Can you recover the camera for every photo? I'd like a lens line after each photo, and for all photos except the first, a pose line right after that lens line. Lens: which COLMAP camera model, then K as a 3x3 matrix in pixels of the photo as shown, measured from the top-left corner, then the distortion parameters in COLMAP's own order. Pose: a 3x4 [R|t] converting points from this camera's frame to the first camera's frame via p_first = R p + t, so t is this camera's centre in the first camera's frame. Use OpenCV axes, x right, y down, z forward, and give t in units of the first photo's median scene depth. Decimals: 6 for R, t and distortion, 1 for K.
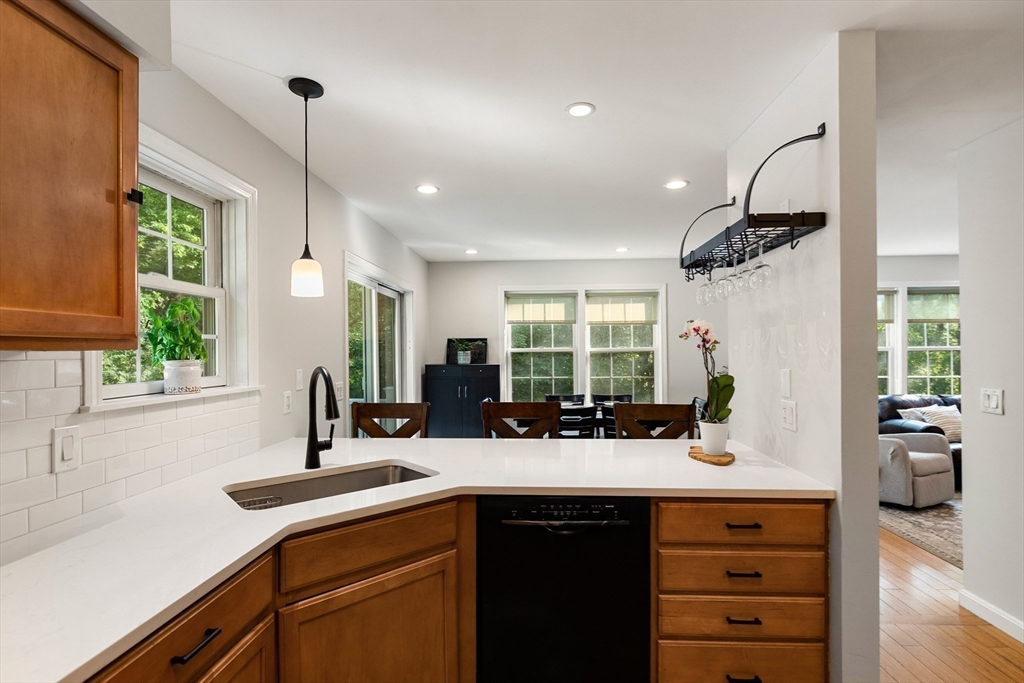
lens RADIAL K [[504.9, 0, 520.5], [0, 504.9, 348.2], [0, 0, 1]] dist [0.000476, 0.001018]
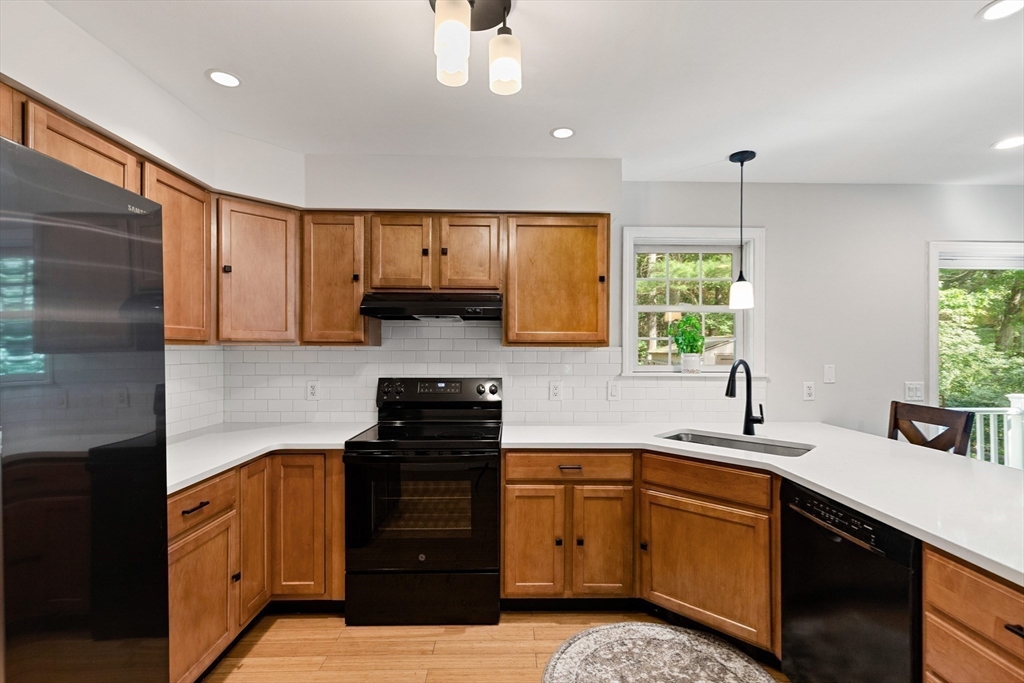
lens RADIAL K [[470.0, 0, 515.3], [0, 470.0, 353.2], [0, 0, 1]] dist [0.009244, -0.001705]
pose [[0.068414, 0.012697, -0.997576, 0.537855], [-0.001574, 0.999919, 0.012619, 0.002606], [0.997656, 0.000706, 0.068428, 0.194327]]
